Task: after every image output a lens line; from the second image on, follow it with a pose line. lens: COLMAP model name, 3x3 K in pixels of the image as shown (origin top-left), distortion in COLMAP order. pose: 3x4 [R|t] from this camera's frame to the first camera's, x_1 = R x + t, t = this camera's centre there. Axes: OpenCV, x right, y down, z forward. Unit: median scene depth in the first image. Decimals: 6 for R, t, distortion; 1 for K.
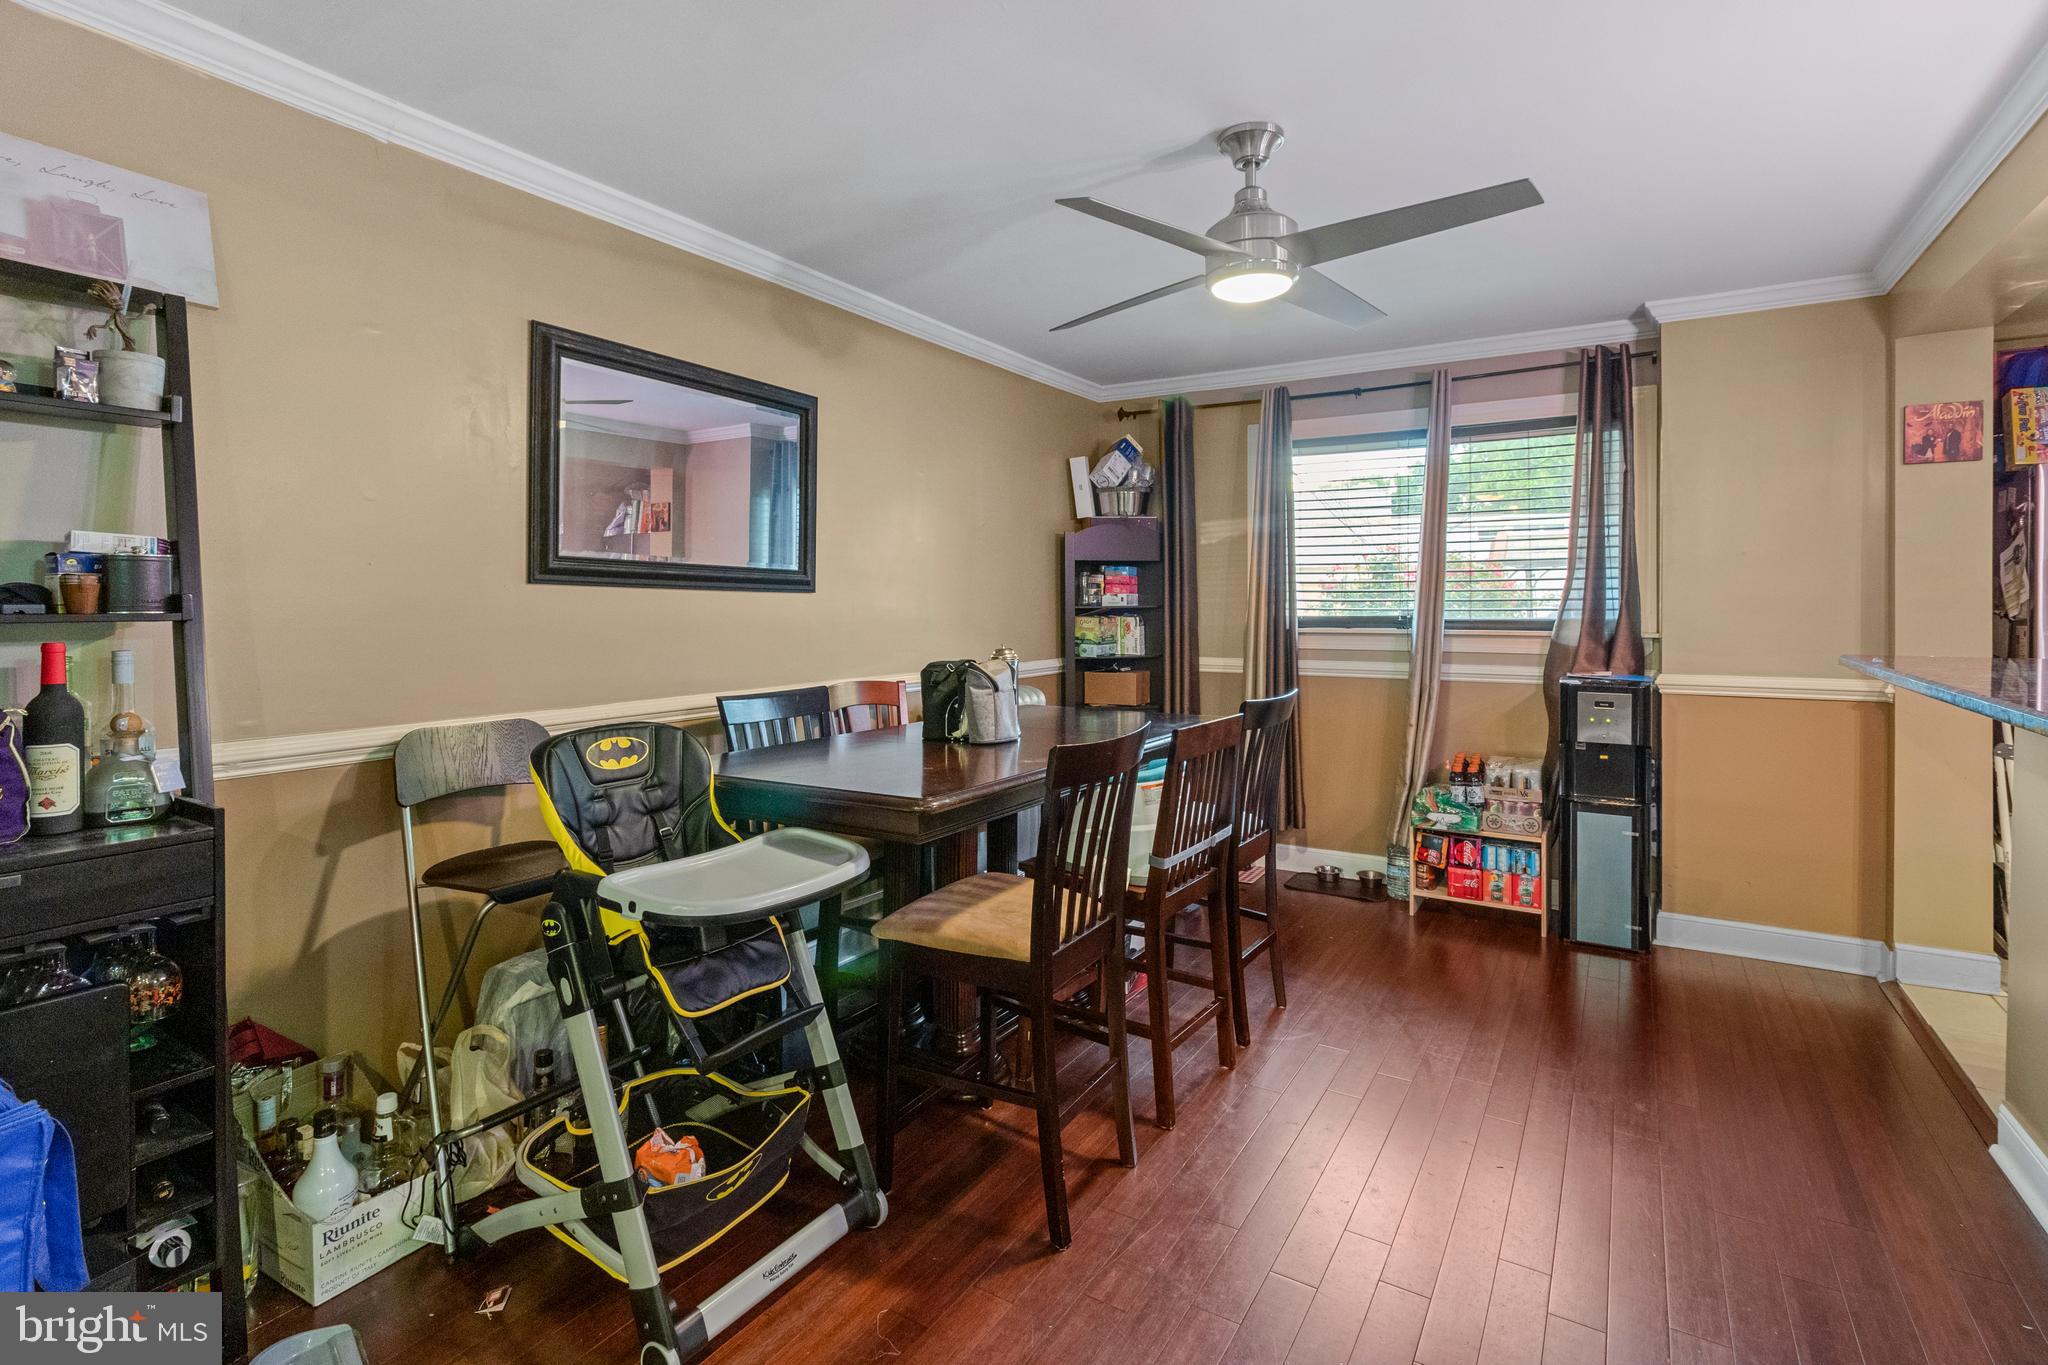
lens RADIAL K [[973.8, 0, 1025.7], [0, 973.8, 610.1], [0, 0, 1]] dist [0.004599, 0.001606]
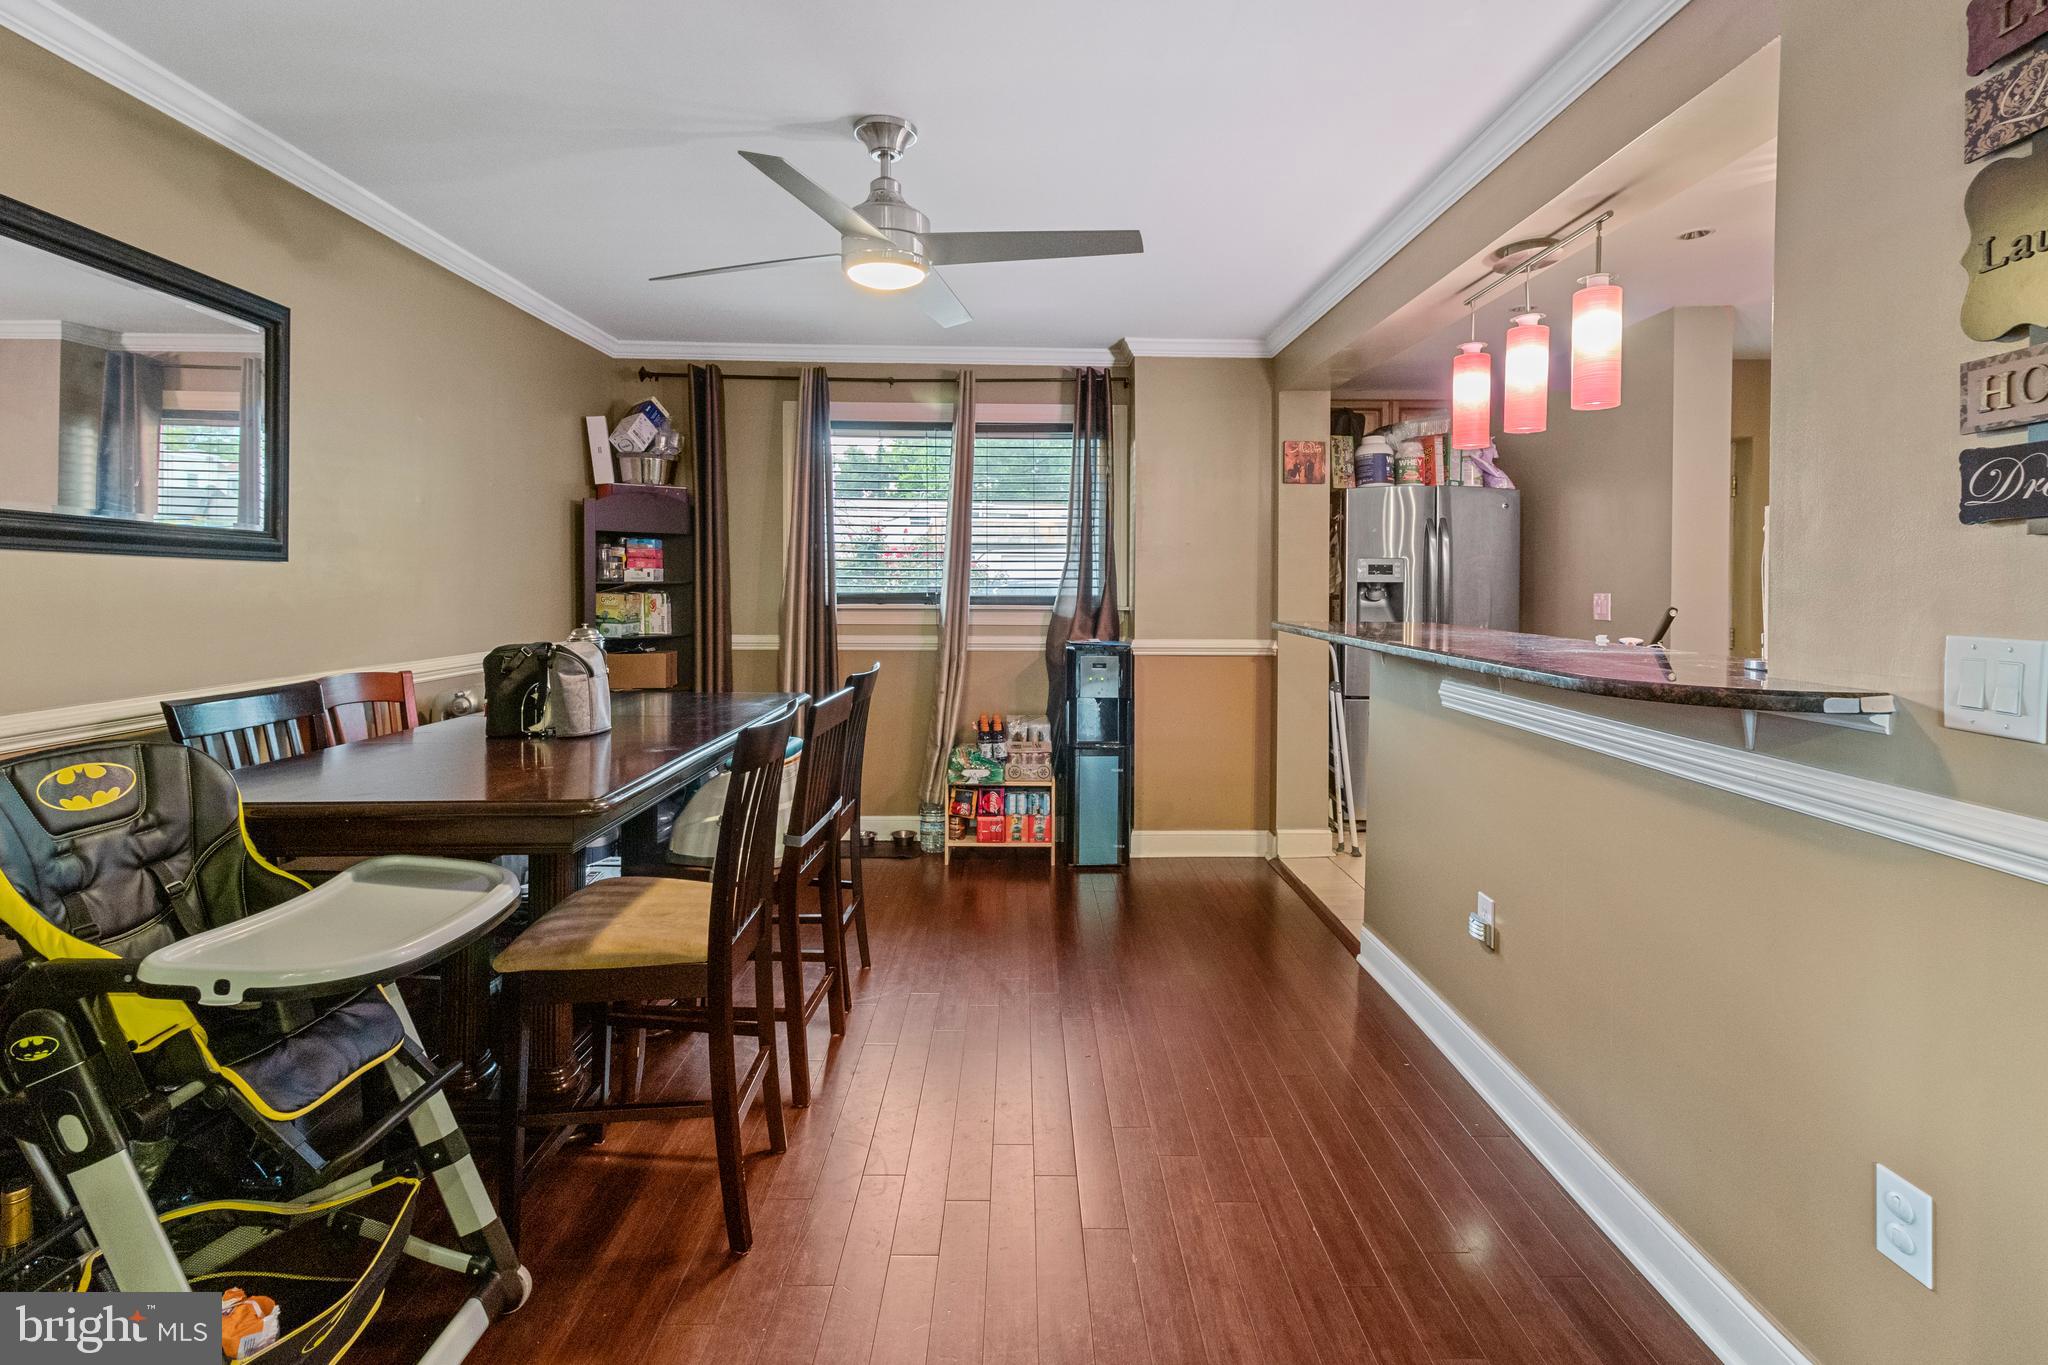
lens RADIAL K [[973.8, 0, 1041.8], [0, 973.8, 596.3], [0, 0, 1]] dist [0.004599, 0.001606]
pose [[0.843120, -0.000698, 0.537725, -0.131582], [-0.004406, 0.999957, 0.008205, 0.000921], [-0.537708, -0.009287, 0.843080, 0.023902]]
